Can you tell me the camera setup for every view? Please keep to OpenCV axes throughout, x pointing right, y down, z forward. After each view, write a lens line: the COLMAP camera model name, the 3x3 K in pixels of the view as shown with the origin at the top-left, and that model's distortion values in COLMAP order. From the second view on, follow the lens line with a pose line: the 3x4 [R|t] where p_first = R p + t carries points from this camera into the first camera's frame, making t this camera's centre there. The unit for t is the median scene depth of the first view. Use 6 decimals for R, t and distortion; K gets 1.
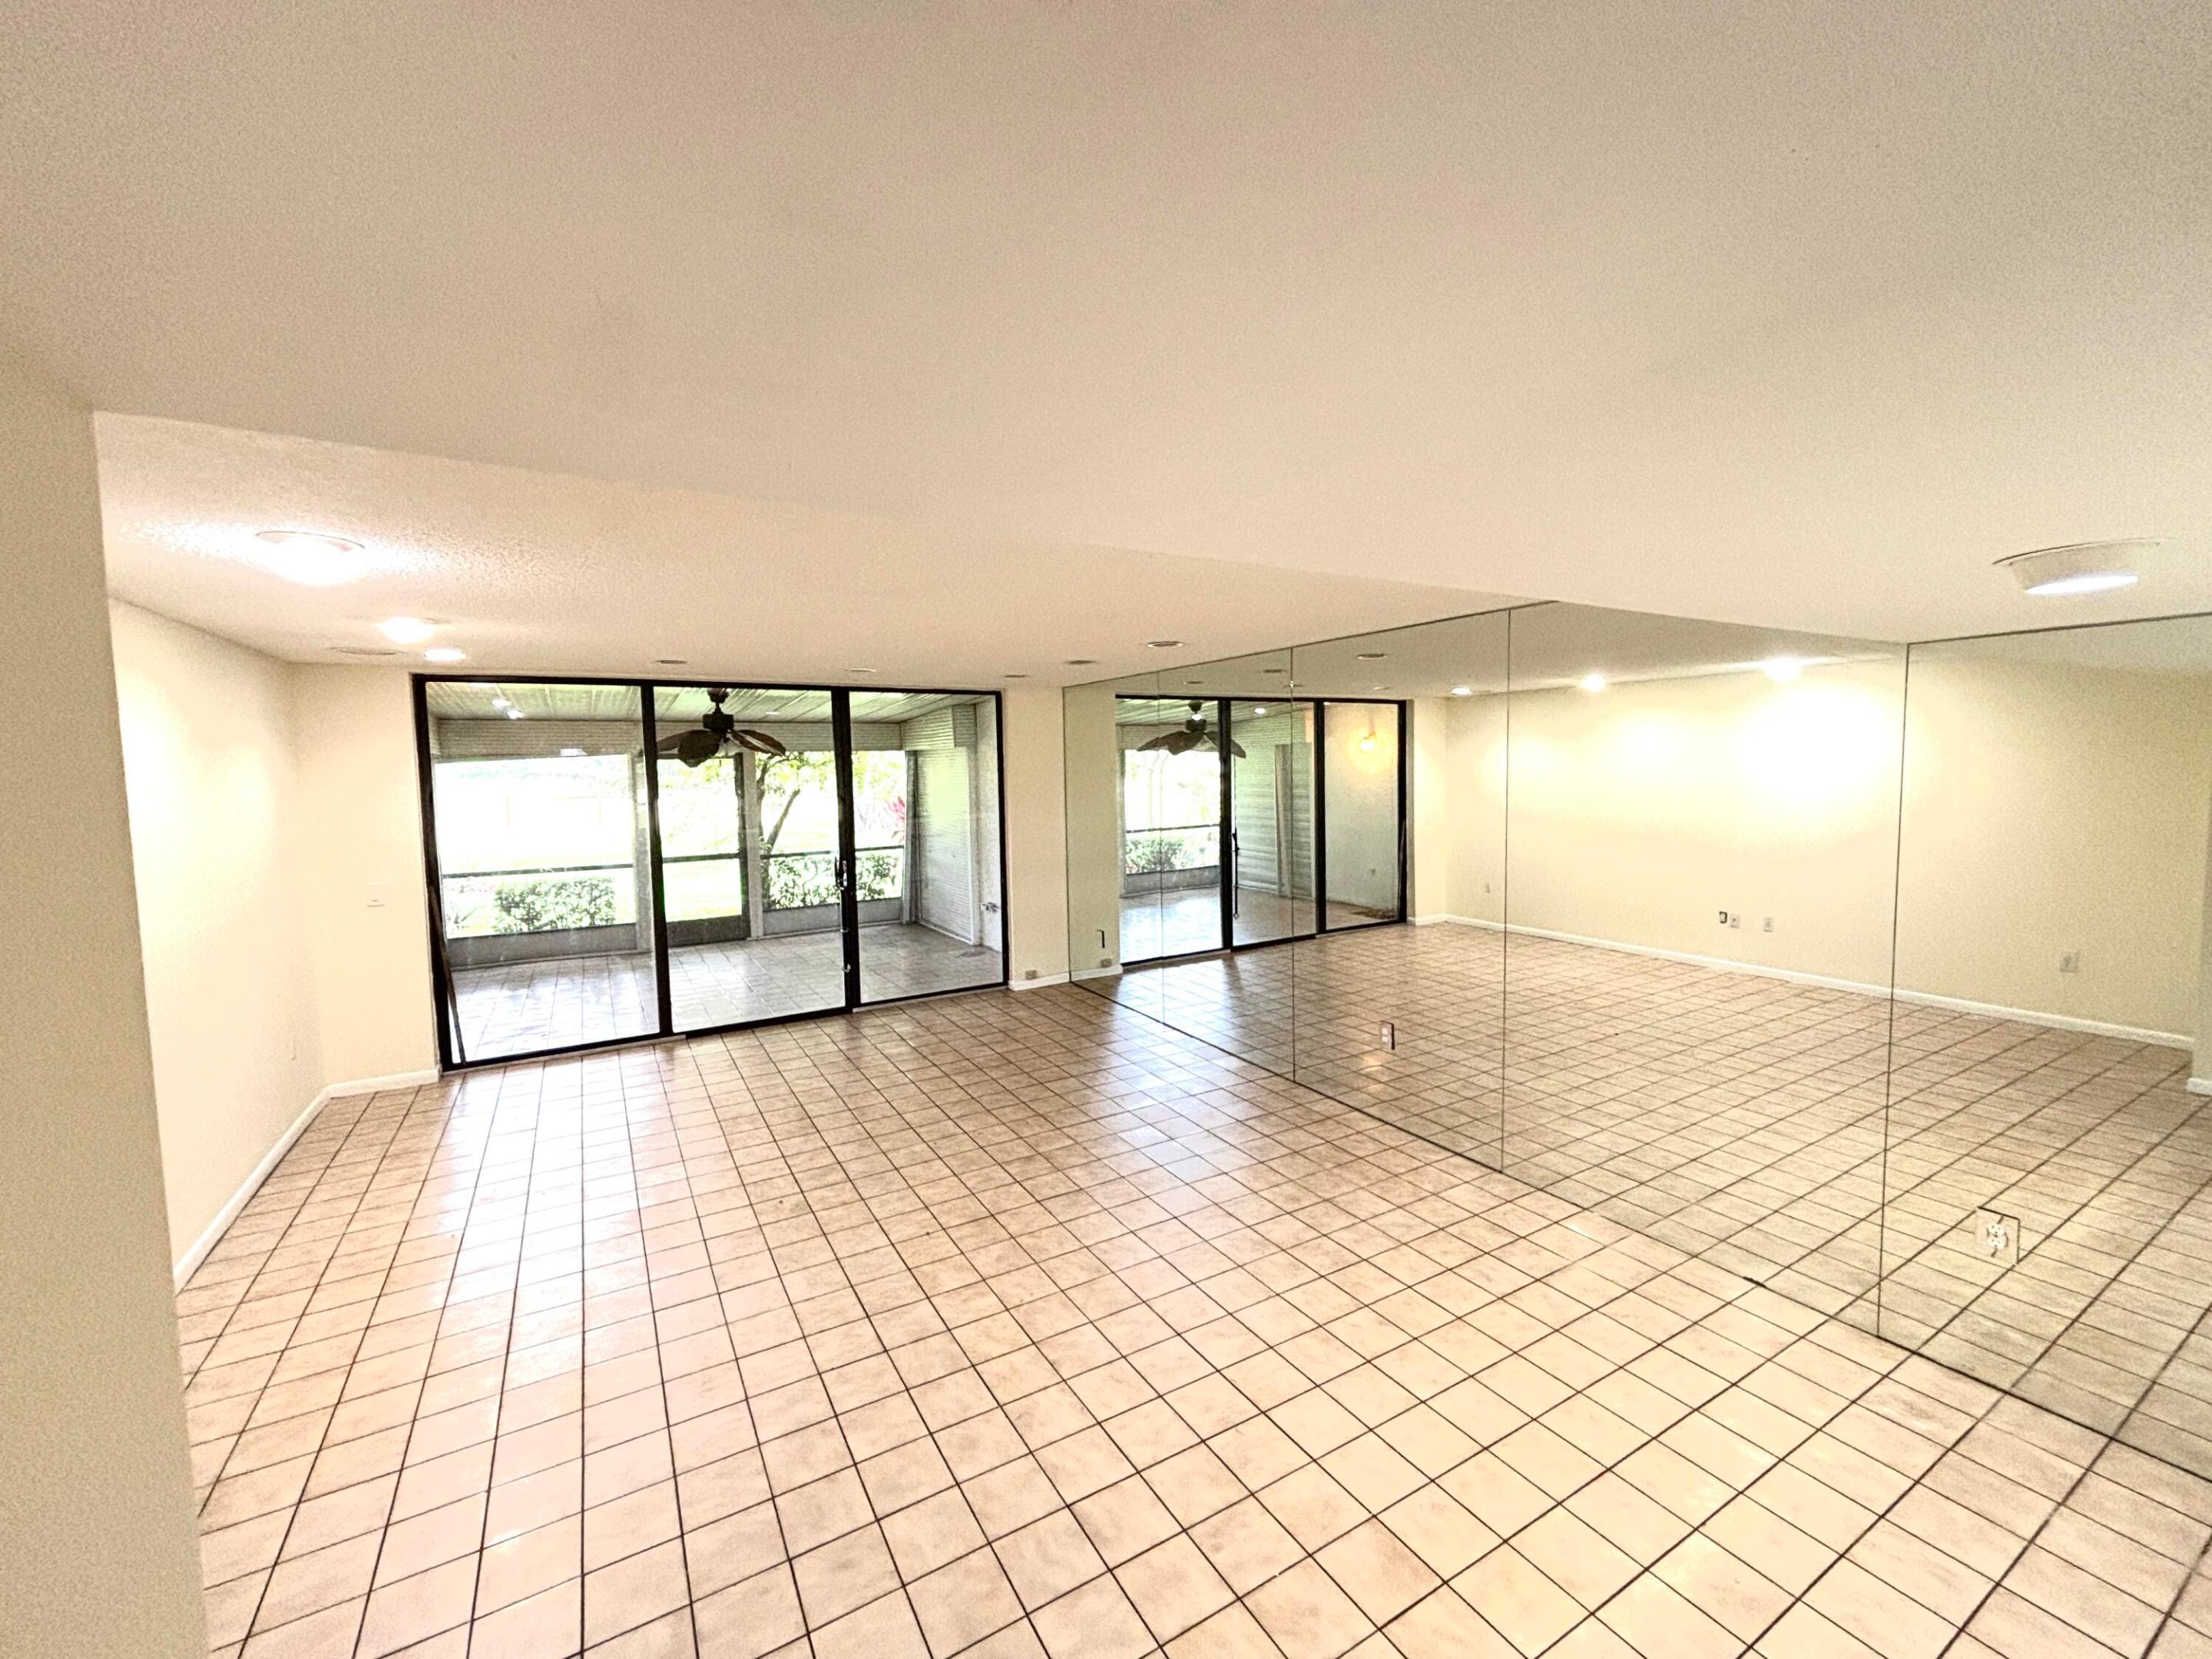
lens RADIAL K [[900.6, 0, 1099.0], [0, 900.6, 824.7], [0, 0, 1]] dist [0.001866, 0.000283]
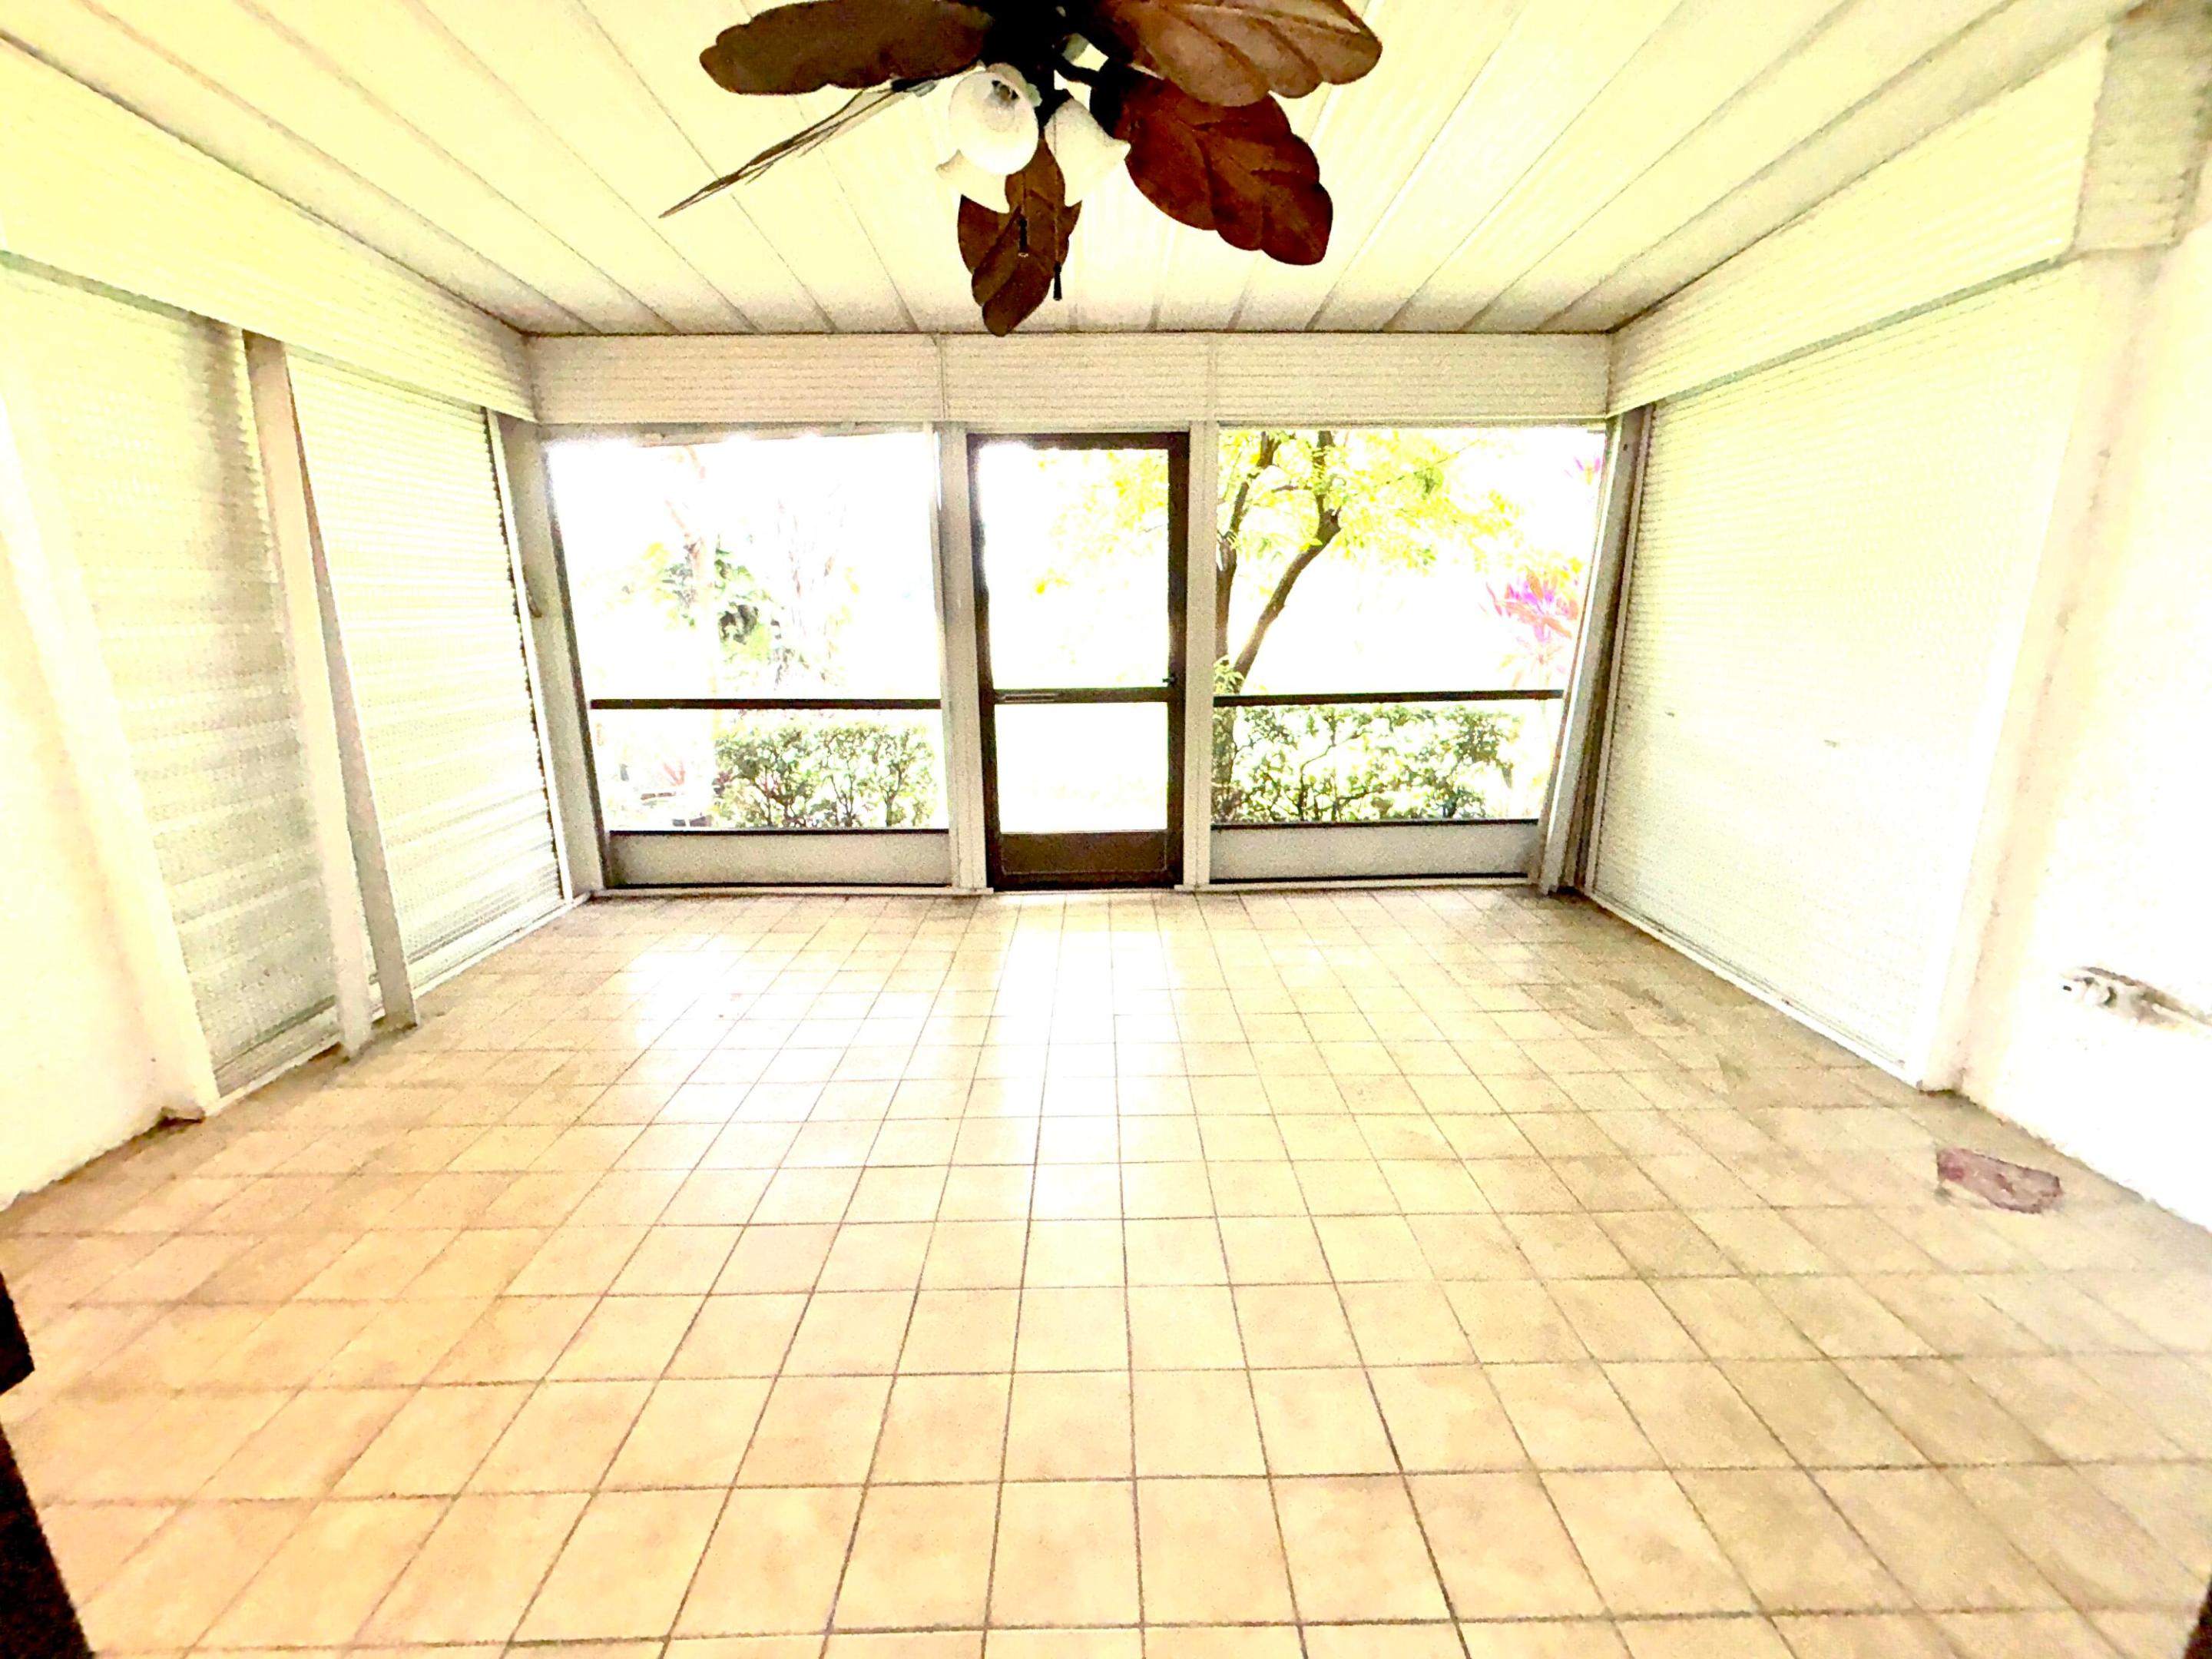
lens RADIAL K [[900.6, 0, 1111.5], [0, 900.6, 833.5], [0, 0, 1]] dist [0.001866, 0.000283]
pose [[0.881295, 0.128810, -0.454672, -0.217943], [-0.042379, 0.979800, 0.195436, 0.016540], [0.470662, -0.152969, 0.868952, 0.599396]]
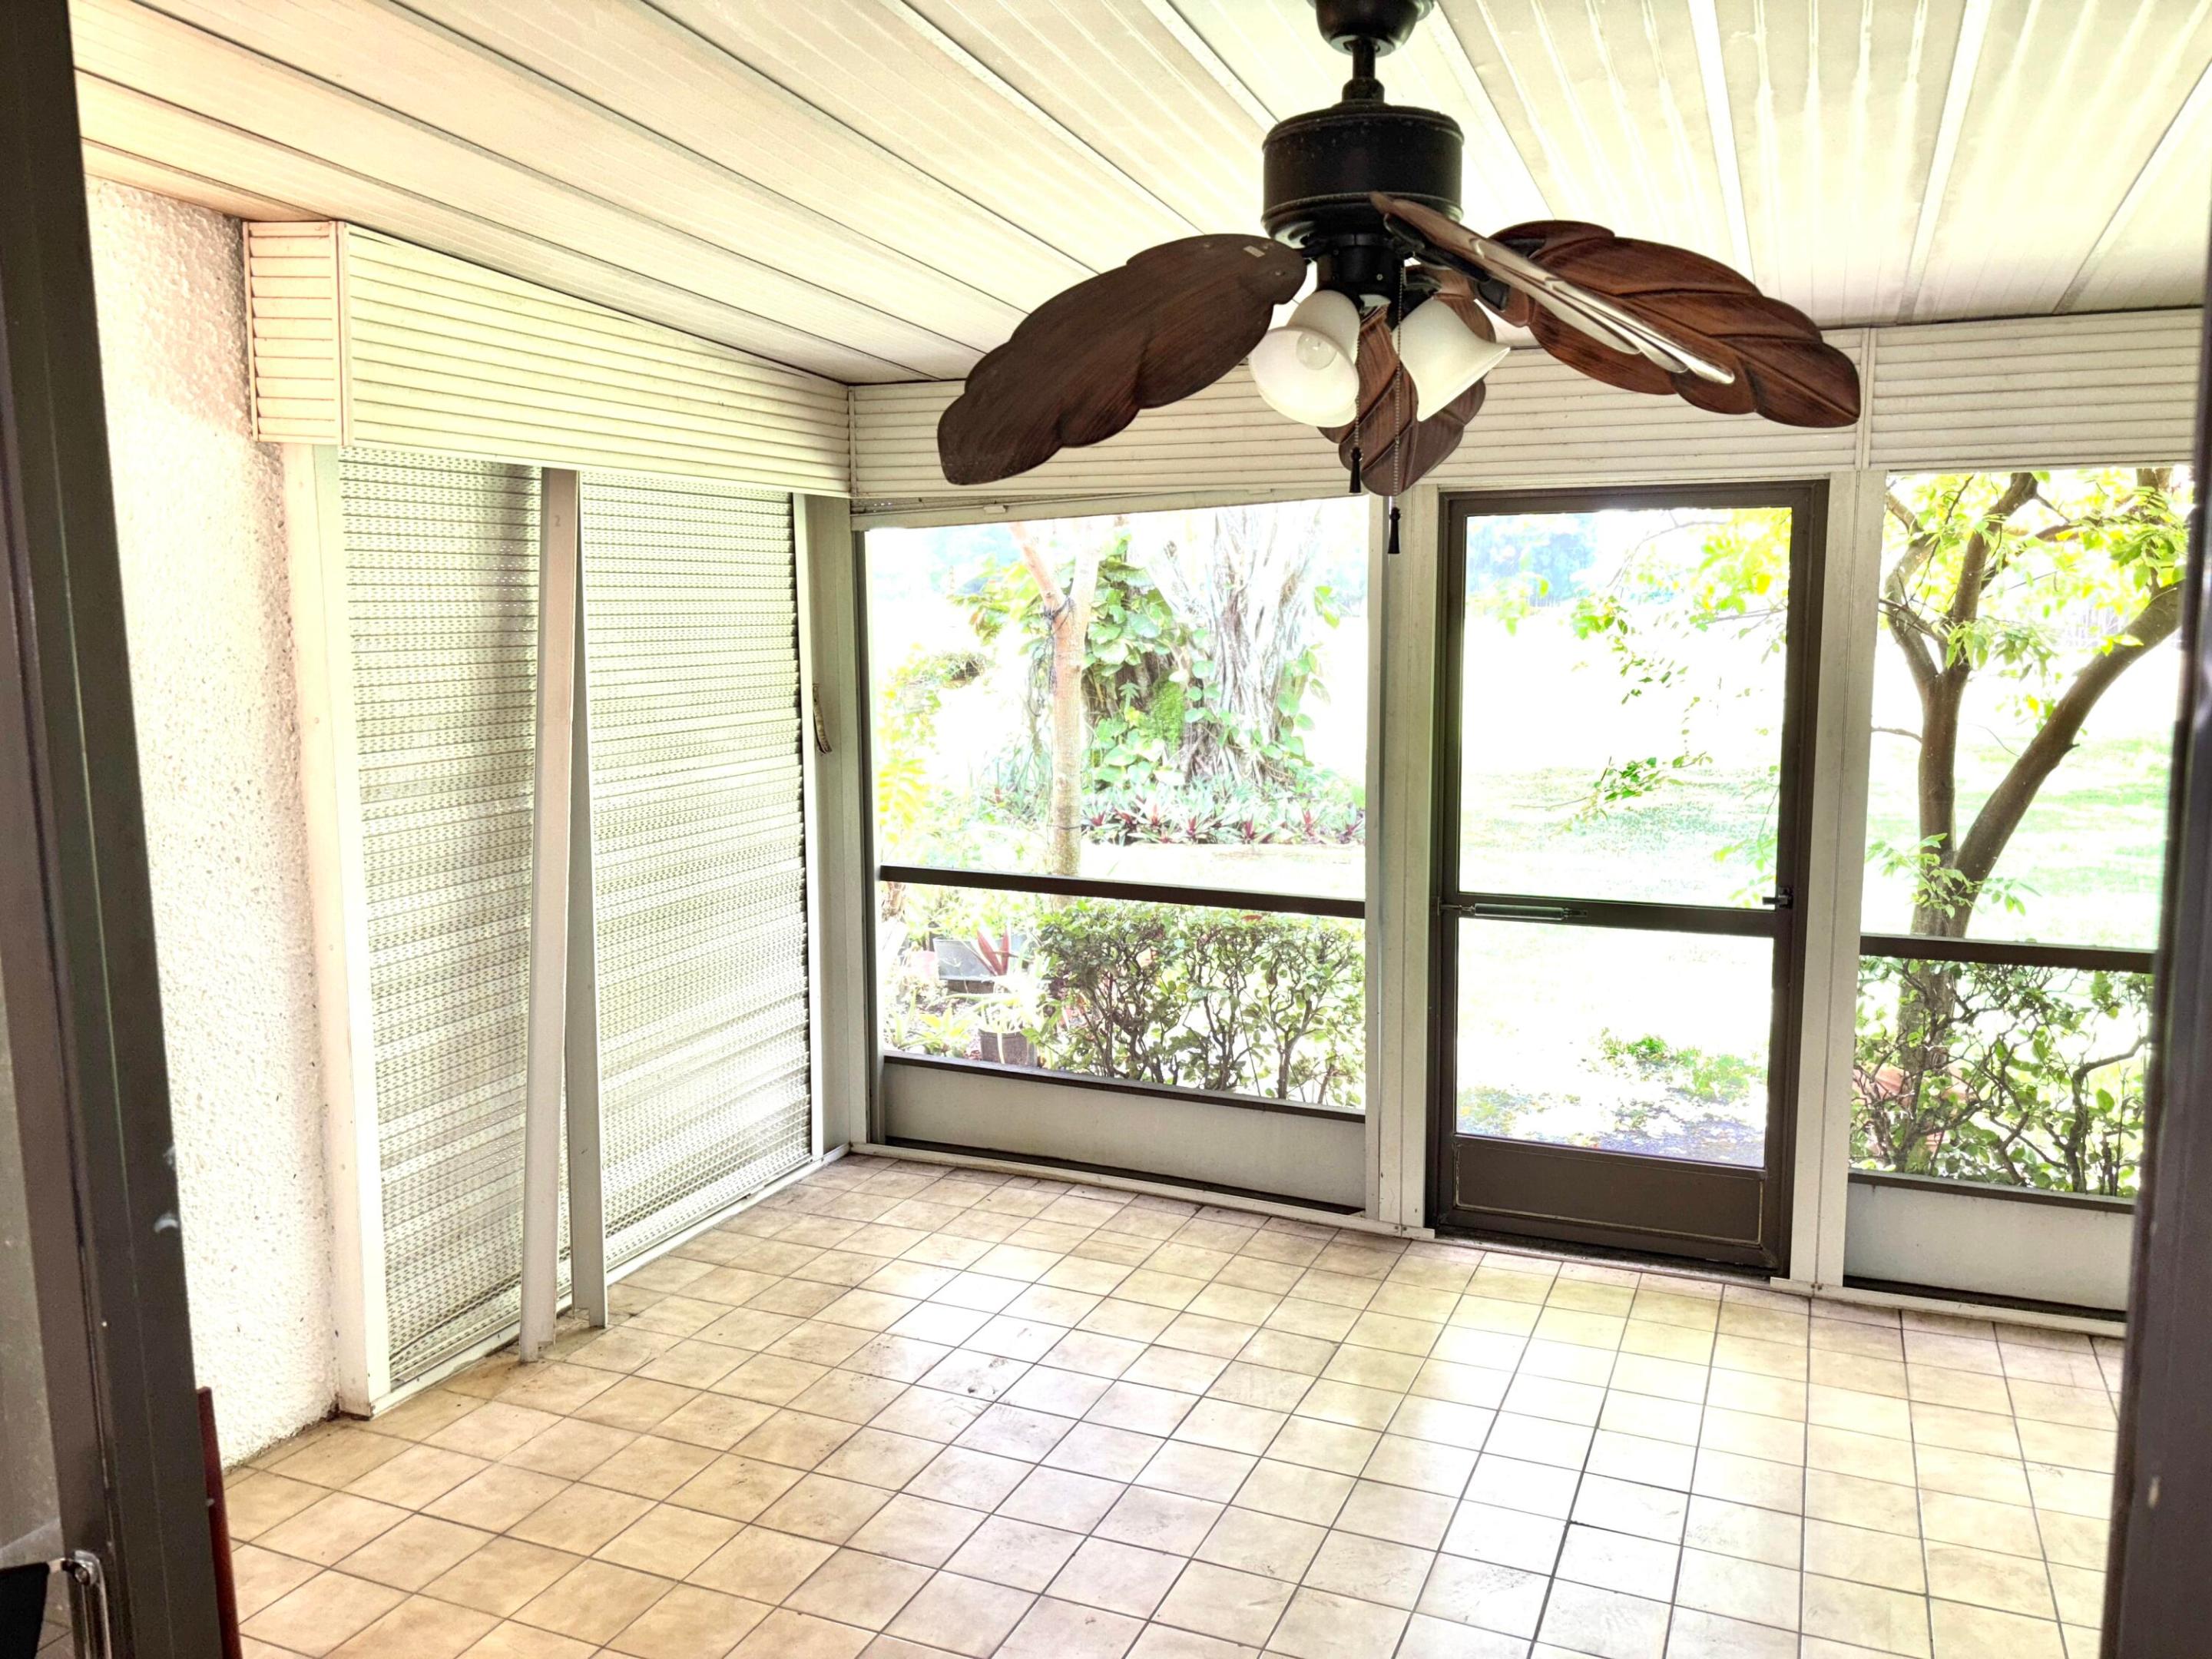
lens RADIAL K [[1675.9, 0, 1116.7], [0, 1675.9, 818.2], [0, 0, 1]] dist [0.037611, -0.011691]
pose [[0.611765, 0.116463, -0.782419, -0.161544], [-0.058555, 0.993056, 0.102033, -0.027475], [0.788870, -0.016606, 0.614336, 0.587716]]
